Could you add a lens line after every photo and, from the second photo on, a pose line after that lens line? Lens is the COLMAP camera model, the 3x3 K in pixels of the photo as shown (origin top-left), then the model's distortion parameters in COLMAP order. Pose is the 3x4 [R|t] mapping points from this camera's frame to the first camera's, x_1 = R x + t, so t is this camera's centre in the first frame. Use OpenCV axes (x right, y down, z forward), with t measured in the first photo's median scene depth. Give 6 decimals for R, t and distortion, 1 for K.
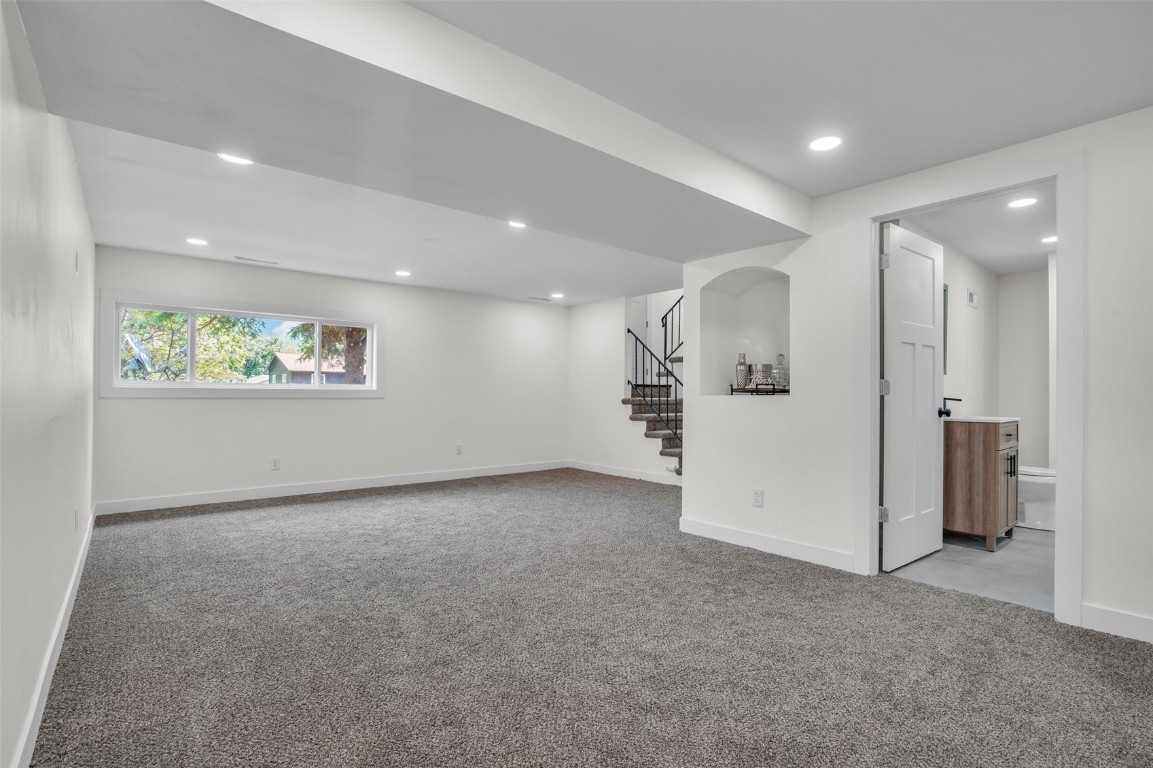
lens RADIAL K [[543.0, 0, 589.0], [0, 543.0, 389.4], [0, 0, 1]] dist [-0.026808, 0.006429]
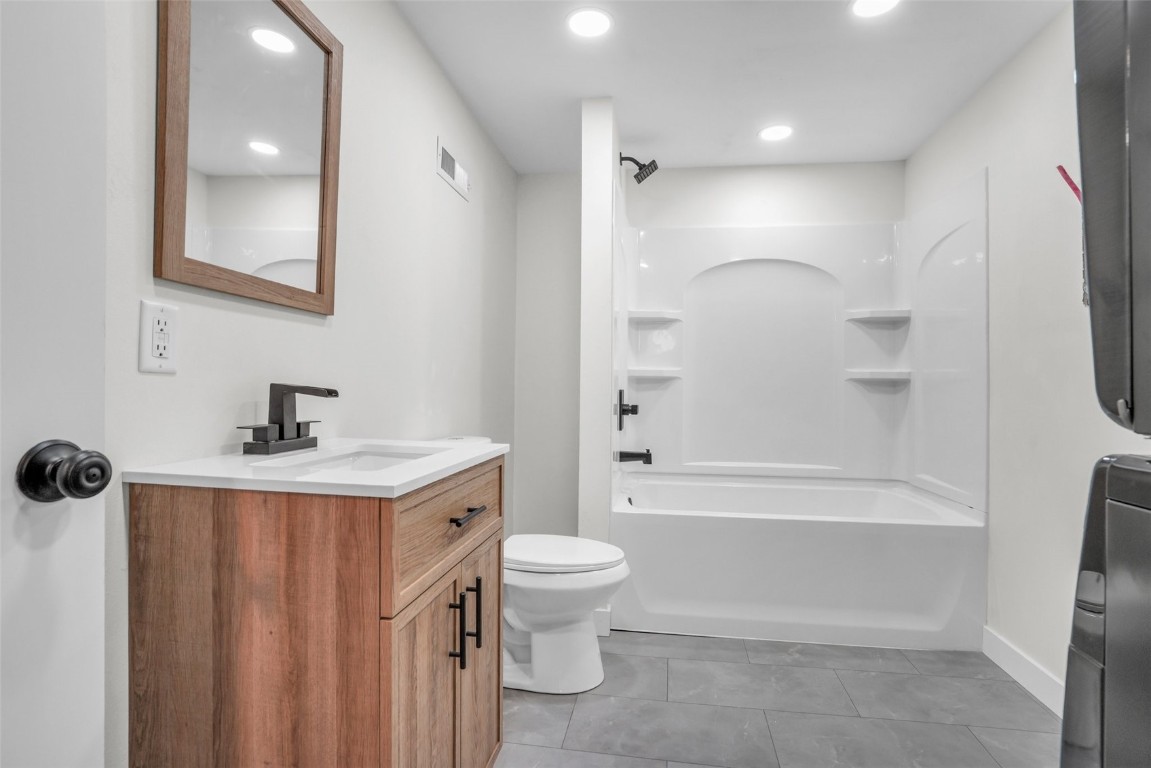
lens RADIAL K [[542.0, 0, 575.4], [0, 542.0, 379.6], [0, 0, 1]] dist [-0.026808, 0.006429]
pose [[0.774872, 0.009792, 0.632042, 0.663104], [-0.008133, 0.999952, -0.005521, 0.014392], [-0.632066, -0.000862, 0.774914, 0.755701]]
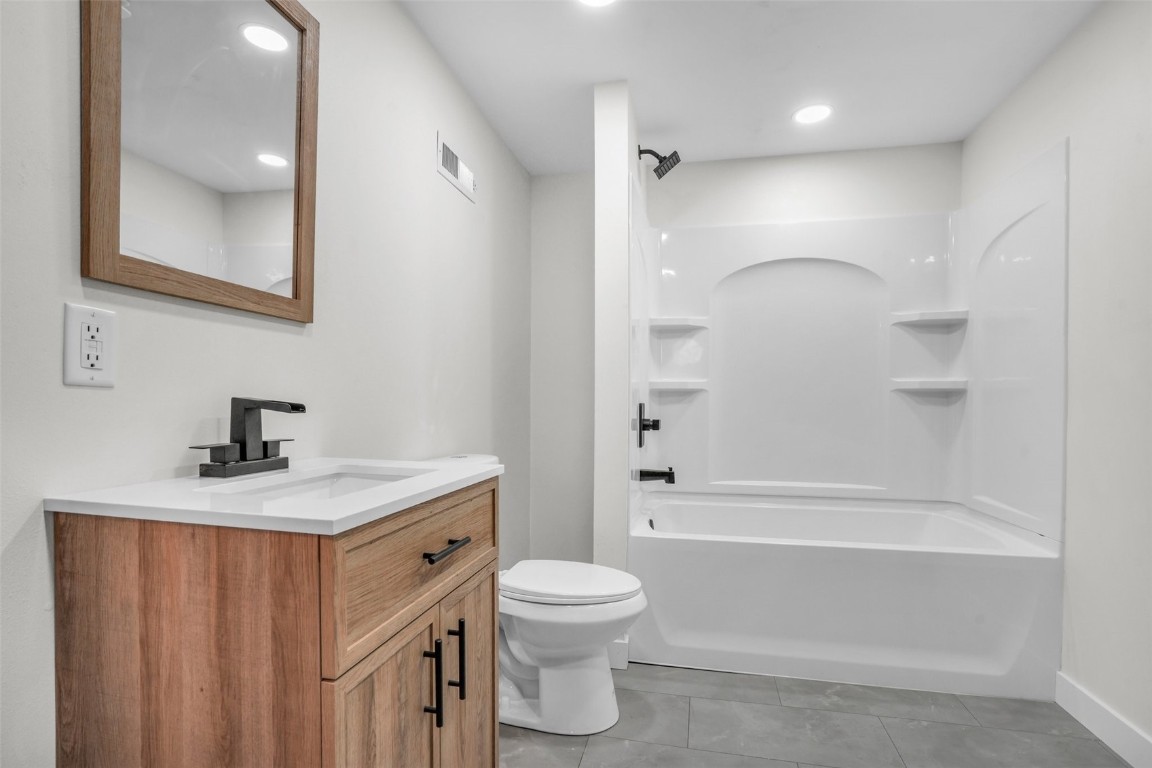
lens RADIAL K [[542.5, 0, 567.0], [0, 542.5, 405.7], [0, 0, 1]] dist [-0.026808, 0.006429]
pose [[0.817215, -0.008507, 0.576270, 0.705142], [-0.000859, 0.999872, 0.015978, 0.015826], [-0.576332, -0.013553, 0.817103, 0.781212]]
